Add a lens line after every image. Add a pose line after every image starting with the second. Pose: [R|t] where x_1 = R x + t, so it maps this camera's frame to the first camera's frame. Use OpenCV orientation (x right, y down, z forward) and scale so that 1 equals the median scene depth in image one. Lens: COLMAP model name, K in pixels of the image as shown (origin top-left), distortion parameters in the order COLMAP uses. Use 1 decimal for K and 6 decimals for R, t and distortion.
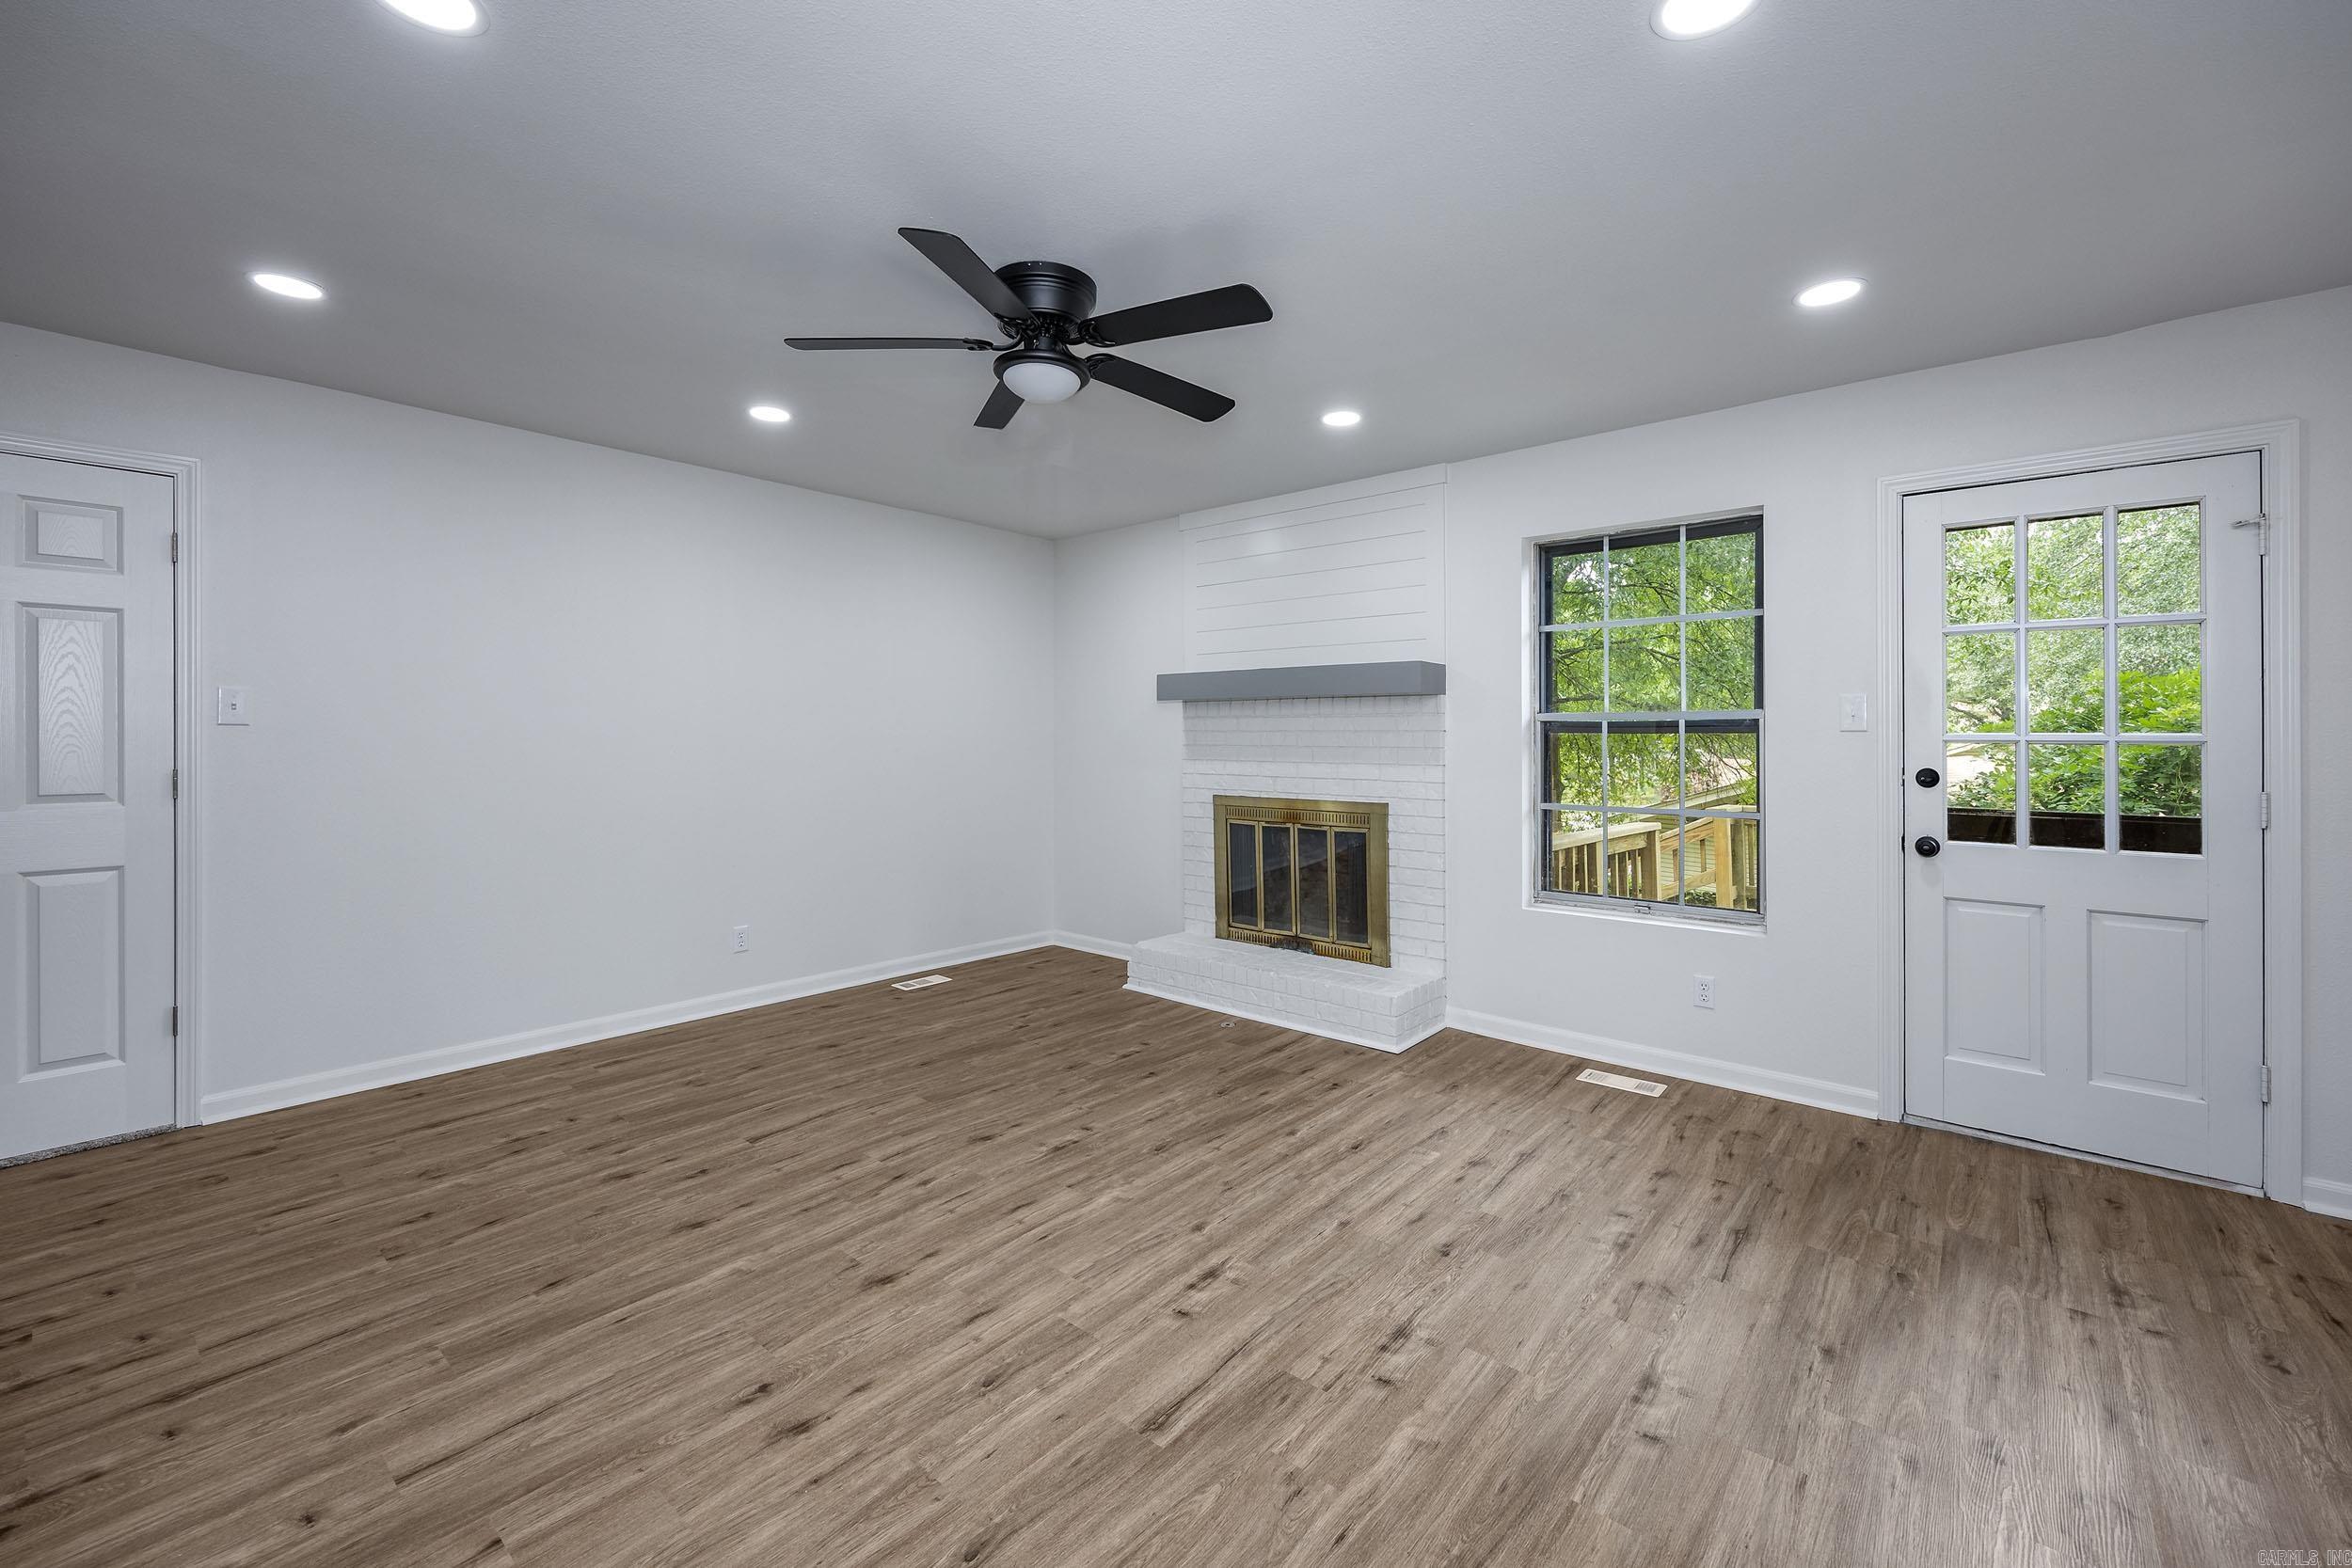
lens RADIAL K [[981.2, 0, 1164.5], [0, 981.2, 769.4], [0, 0, 1]] dist [-0.005884, 0.001946]
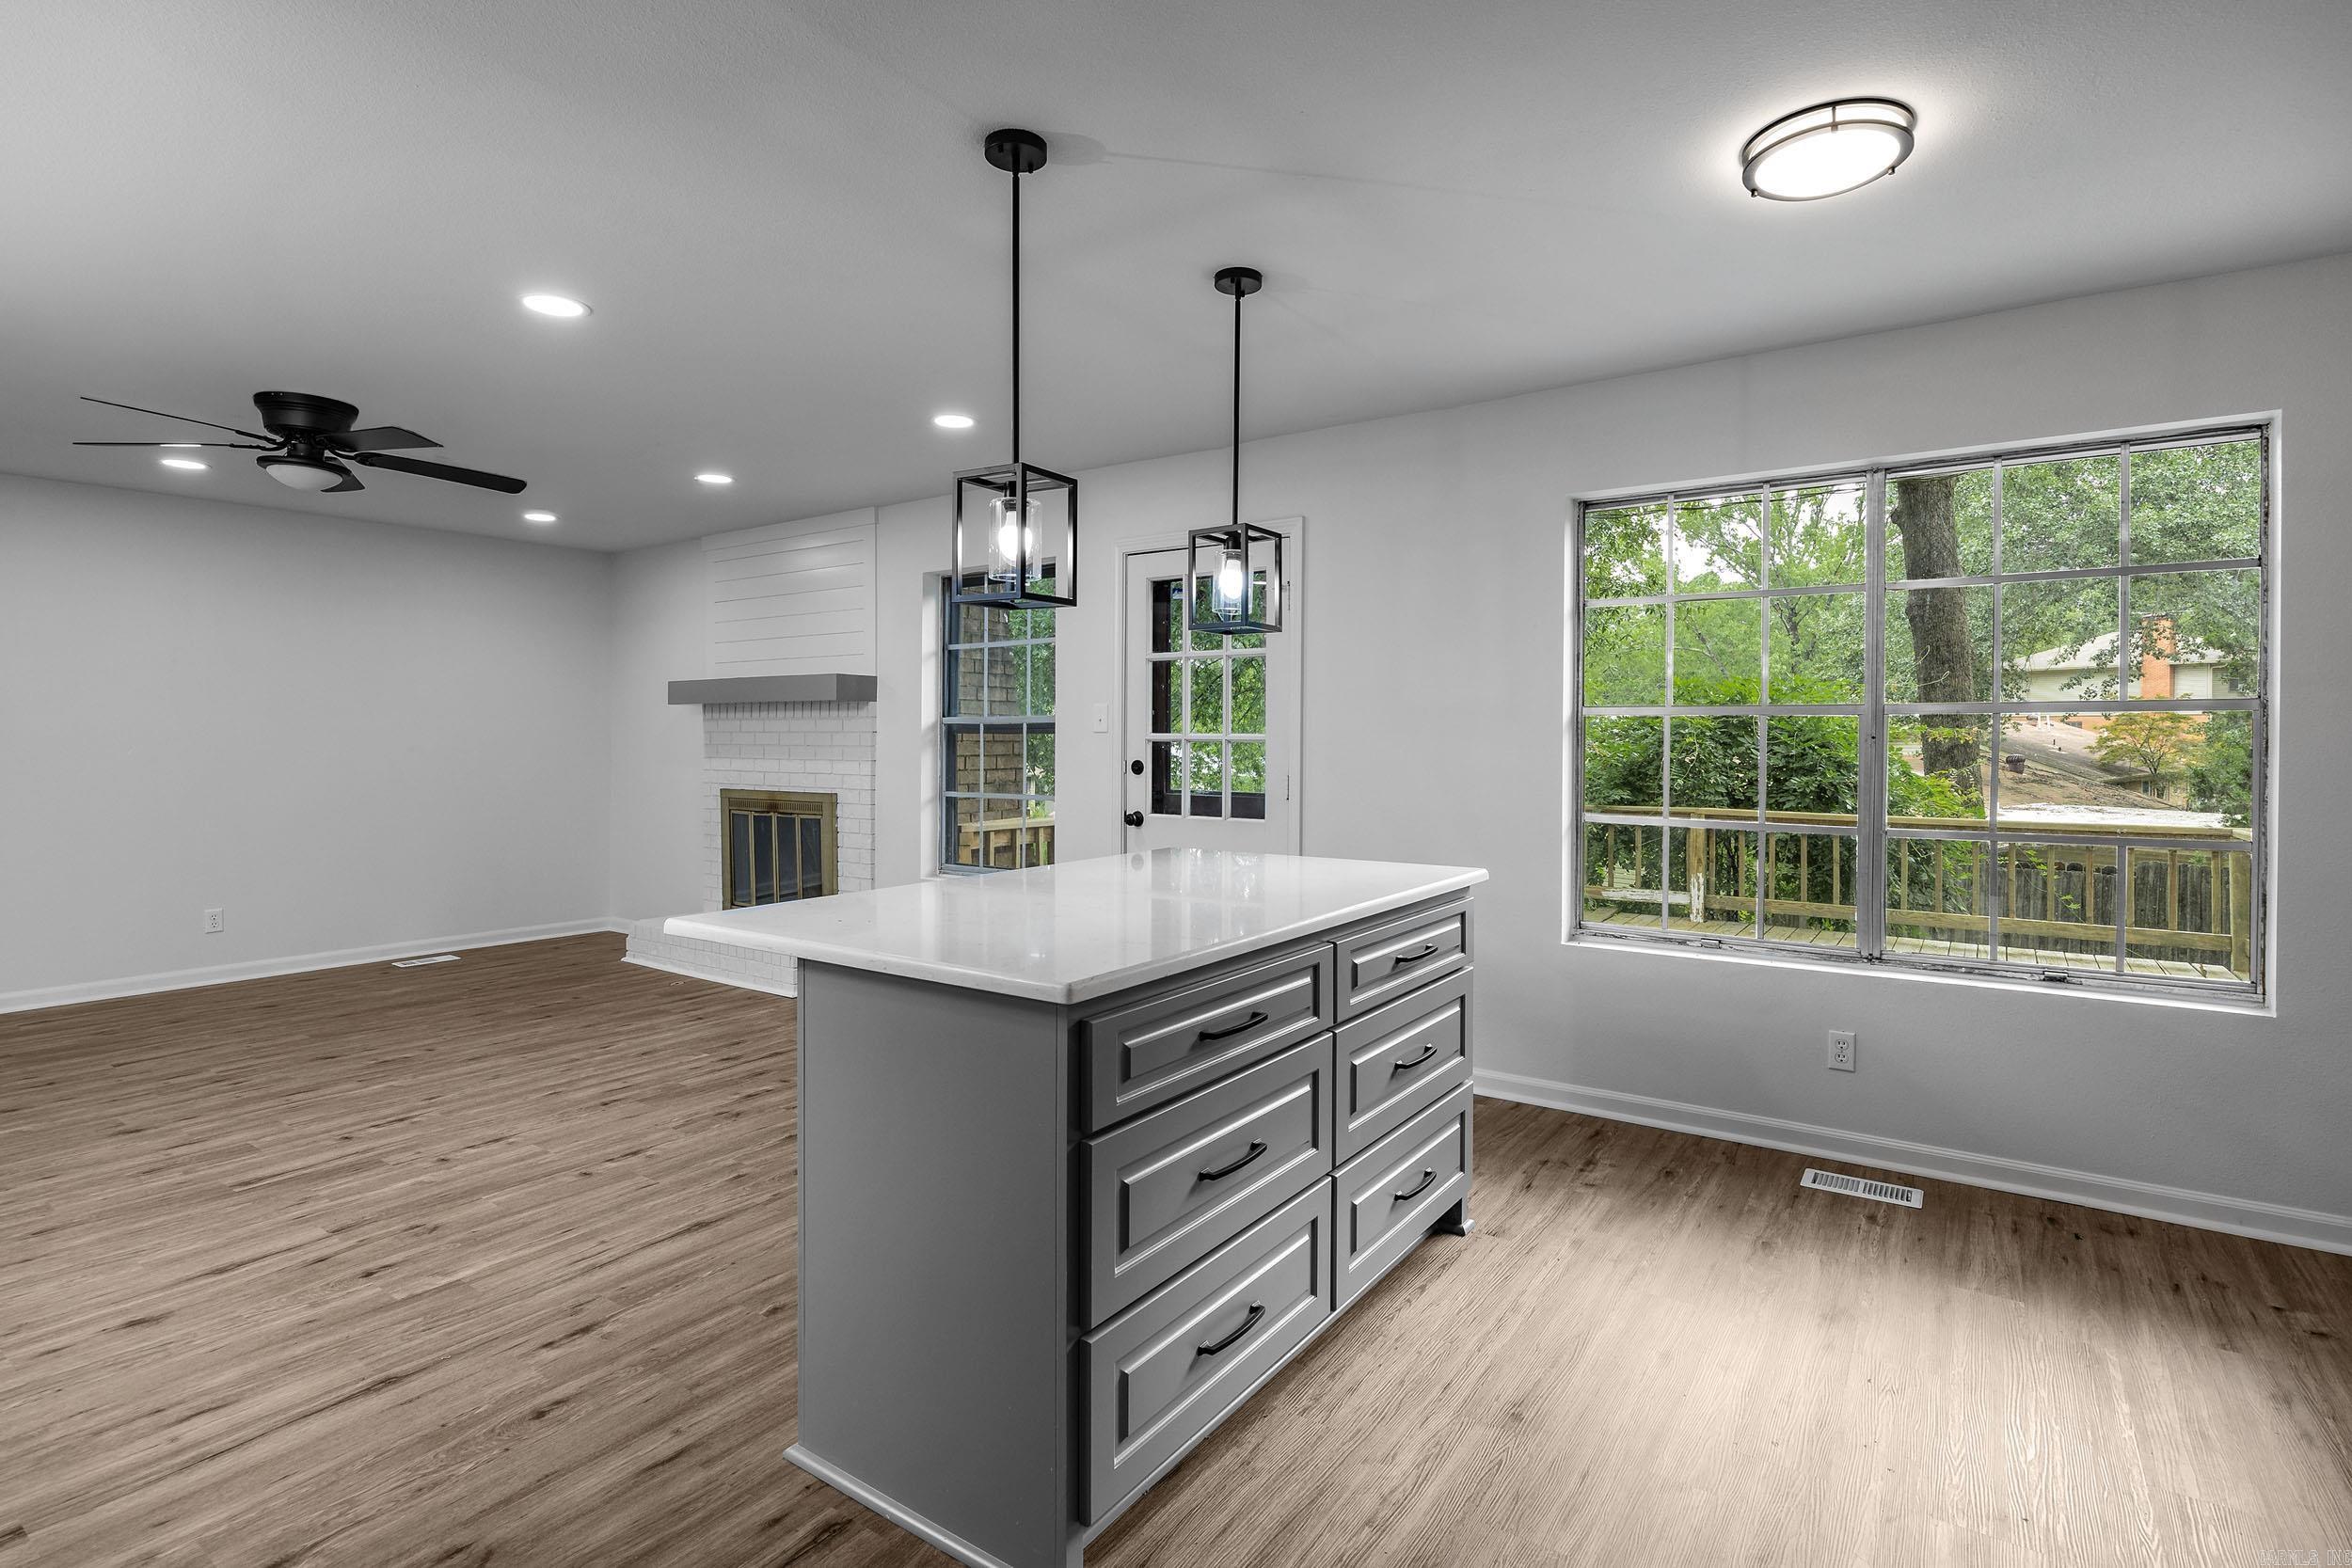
lens RADIAL K [[1112.9, 0, 1244.4], [0, 1112.9, 746.3], [0, 0, 1]] dist [0.002839, -0.004549]
pose [[0.990295, 0.001343, 0.138976, 0.797363], [0.002424, 0.999634, -0.026933, 0.023444], [-0.138961, 0.027009, 0.989929, -0.587690]]
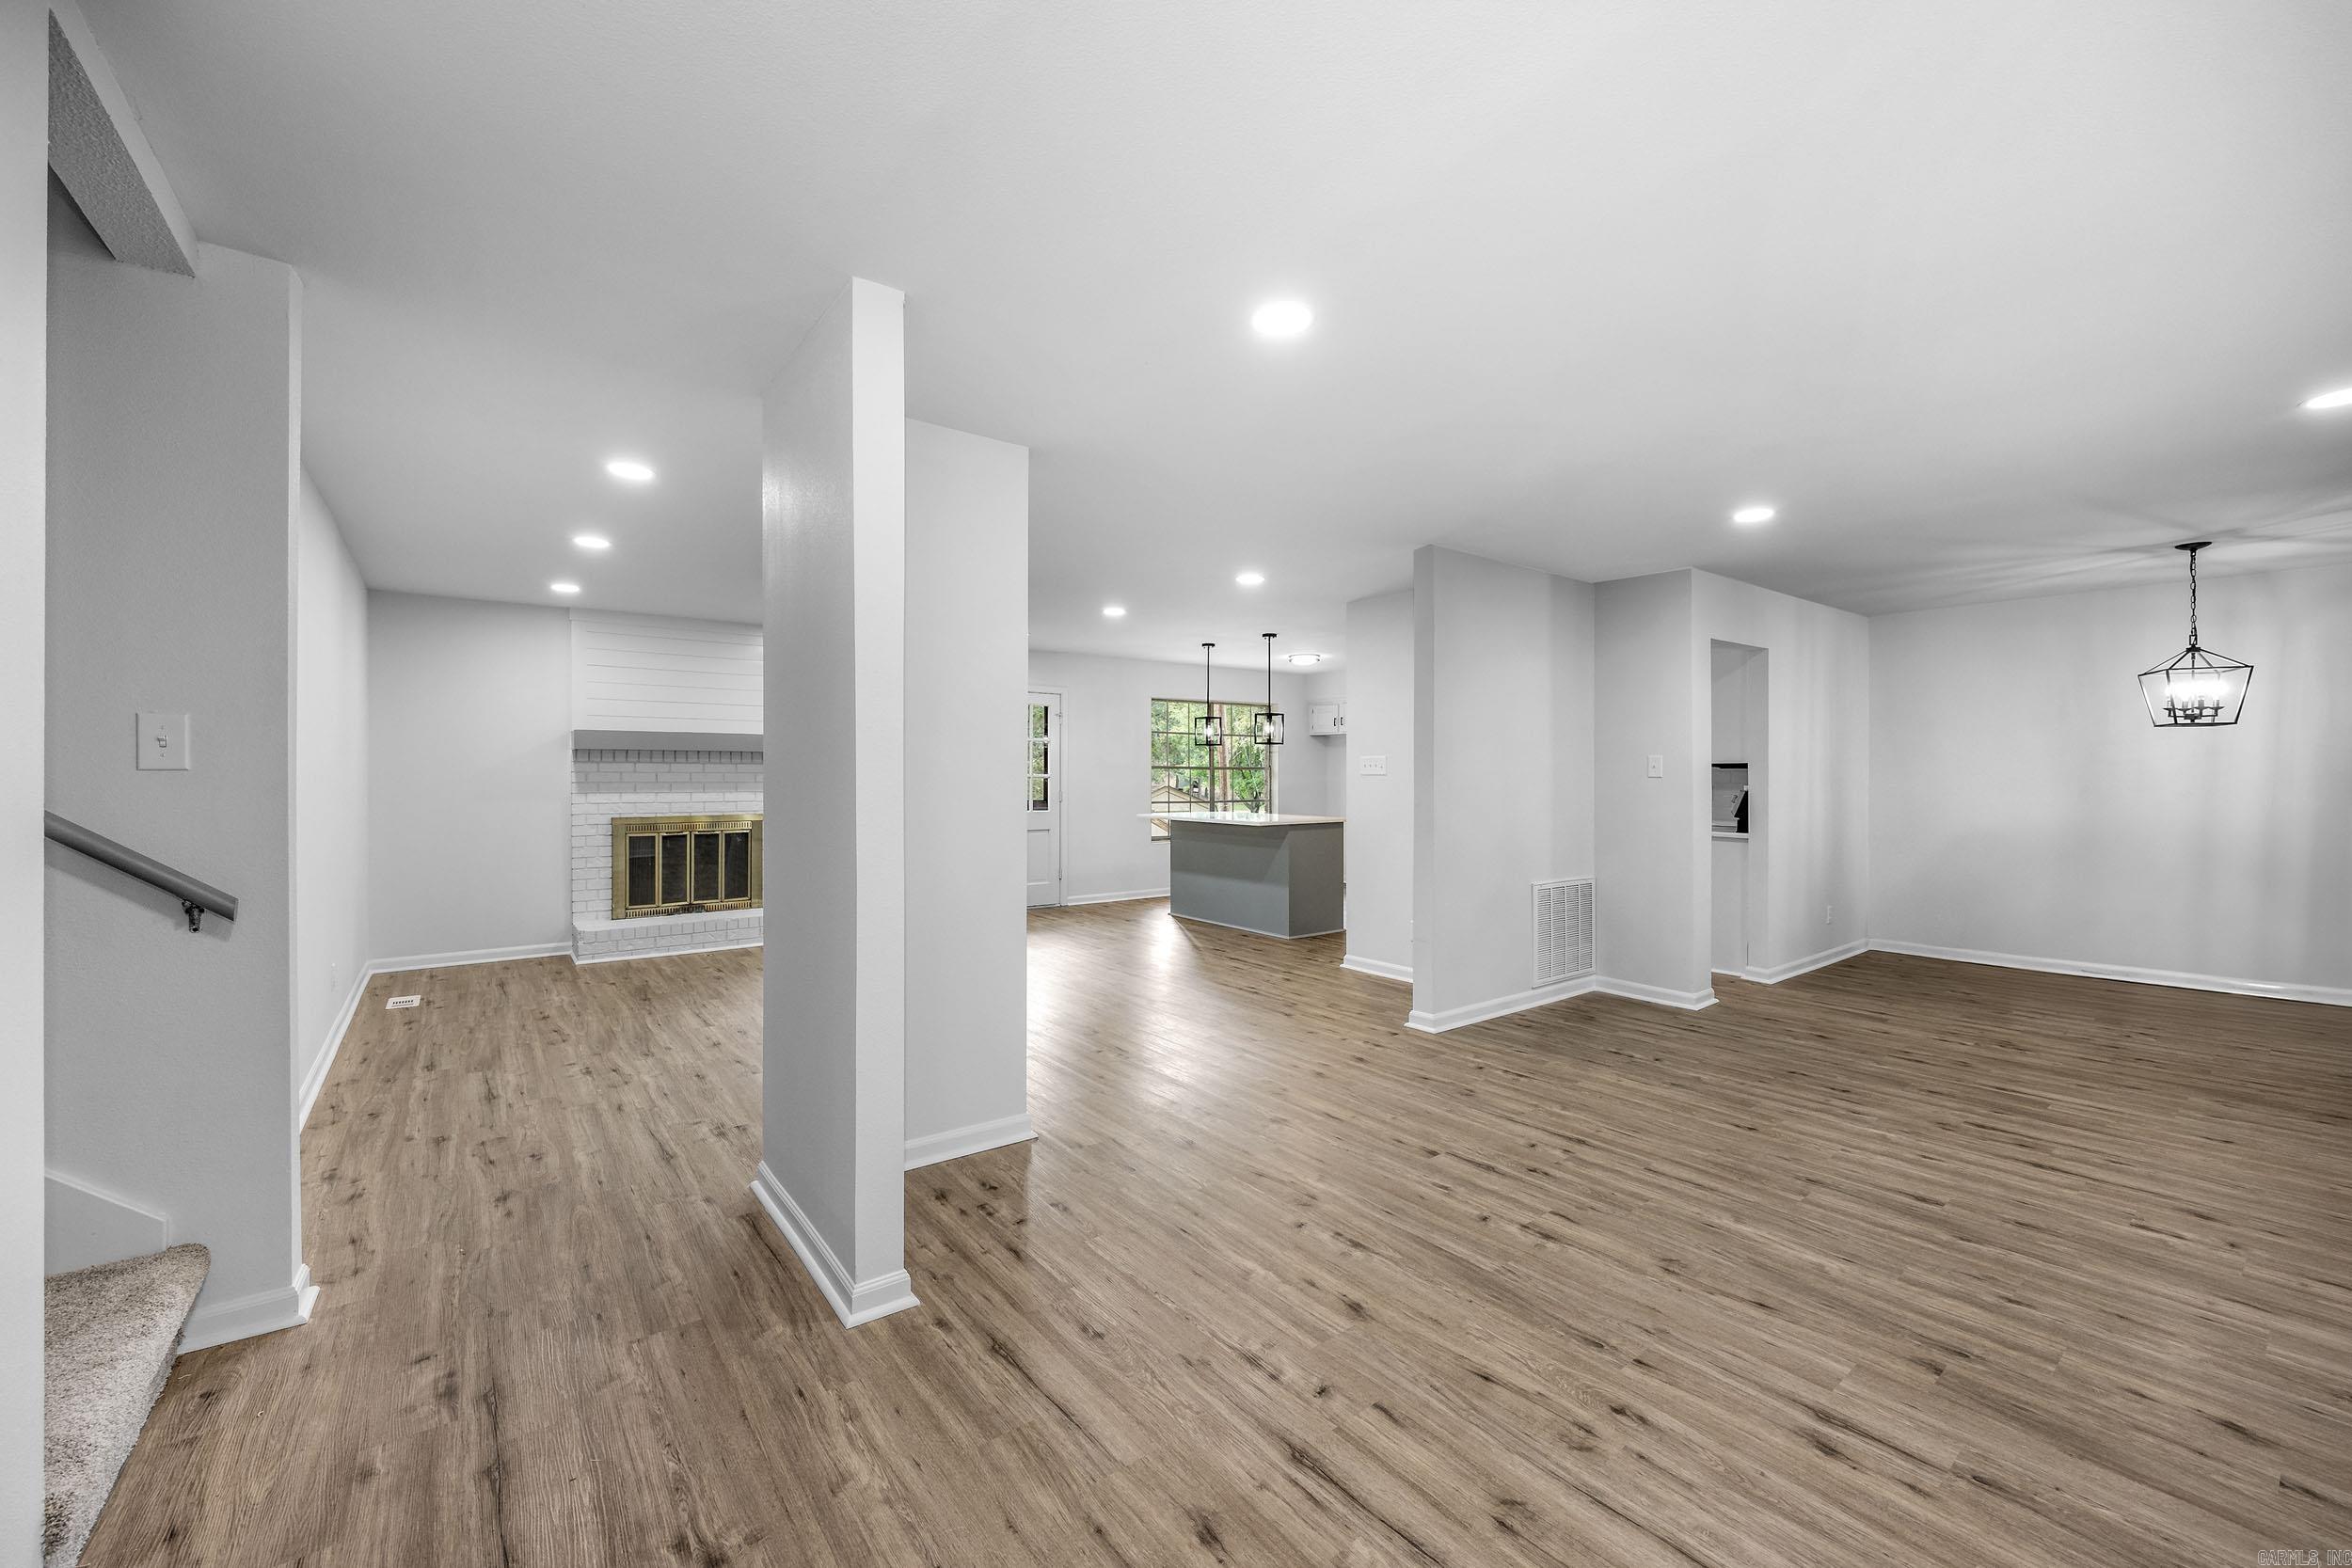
lens RADIAL K [[905.5, 0, 1120.7], [0, 905.5, 788.8], [0, 0, 1]] dist [0.014411, -0.003593]
pose [[0.261553, -0.007371, 0.965161, -1.677804], [0.042591, 0.999085, -0.003912, 0.035939], [-0.964249, 0.042130, 0.261628, -0.018909]]
